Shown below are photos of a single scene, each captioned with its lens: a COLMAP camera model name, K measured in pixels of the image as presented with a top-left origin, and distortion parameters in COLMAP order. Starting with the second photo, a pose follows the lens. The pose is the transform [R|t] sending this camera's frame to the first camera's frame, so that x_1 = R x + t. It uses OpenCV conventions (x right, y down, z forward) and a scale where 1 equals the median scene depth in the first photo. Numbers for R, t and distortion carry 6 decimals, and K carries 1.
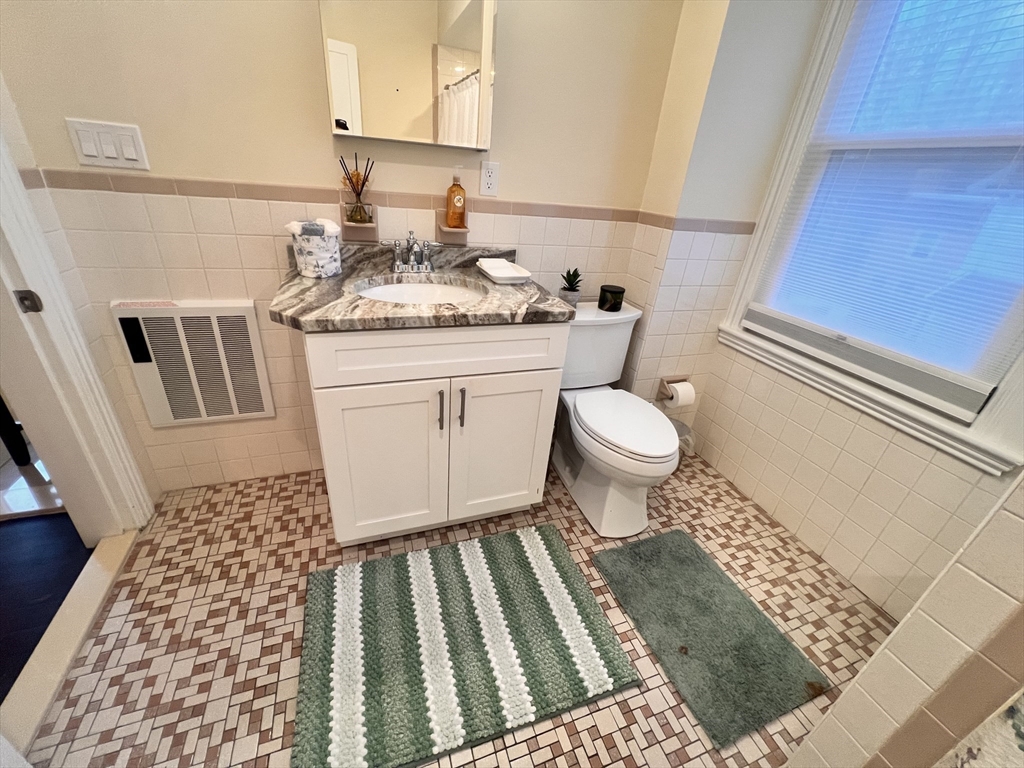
lens RADIAL K [[413.6, 0, 507.3], [0, 413.6, 382.8], [0, 0, 1]] dist [-0.000623, -0.000192]
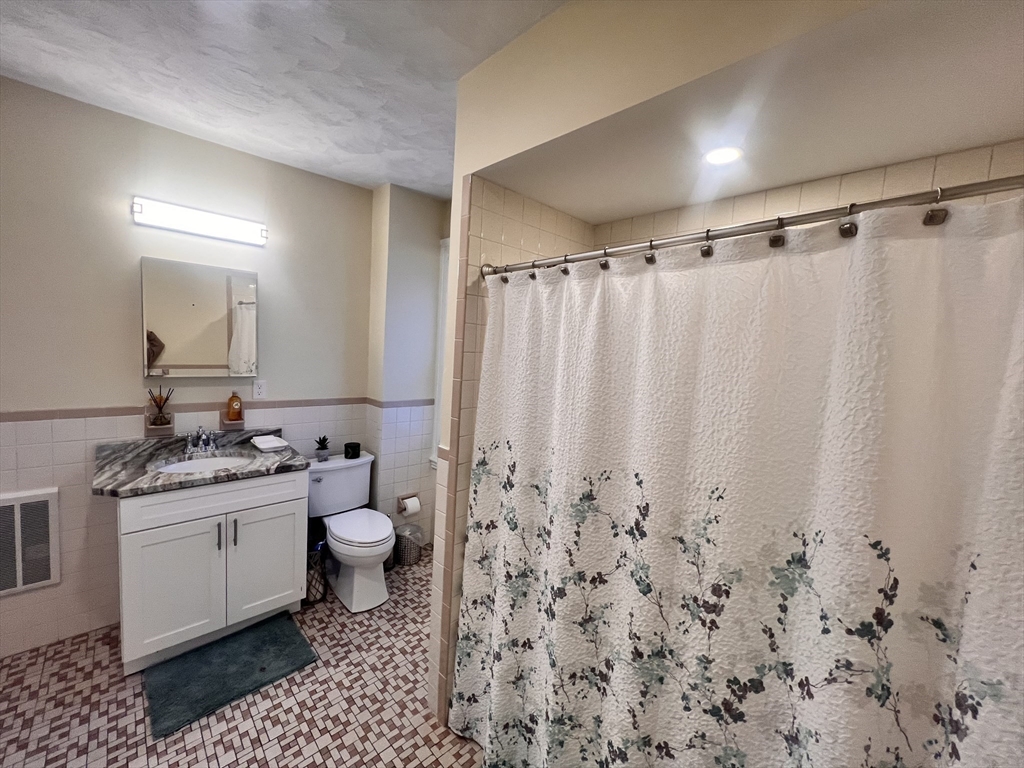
lens RADIAL K [[412.9, 0, 507.5], [0, 412.9, 380.7], [0, 0, 1]] dist [0.000155, 0.000439]
pose [[0.913413, -0.060744, 0.402476, 0.216633], [0.196679, 0.931573, -0.305760, 0.185238], [-0.356363, 0.358444, 0.862858, -0.849892]]
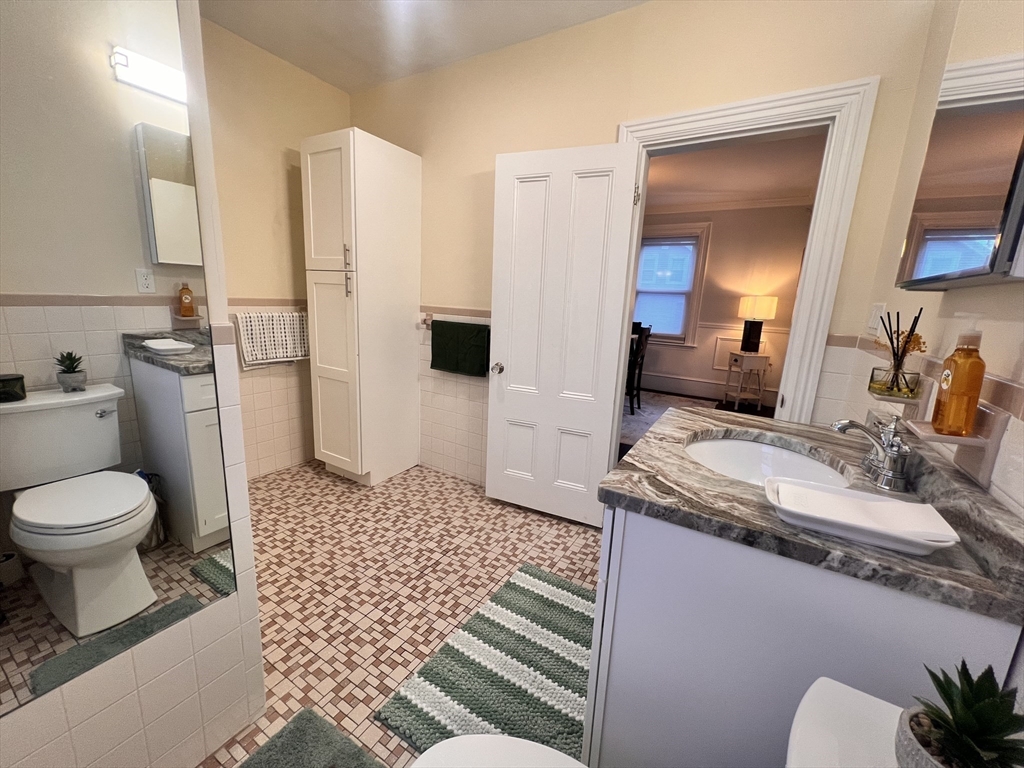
lens RADIAL K [[413.6, 0, 507.6], [0, 413.6, 382.5], [0, 0, 1]] dist [-0.000623, -0.000192]
pose [[-0.768944, 0.017256, -0.639083, 0.599731], [-0.380349, 0.791137, 0.478996, -0.488615], [0.513867, 0.611396, -0.601777, 1.065025]]
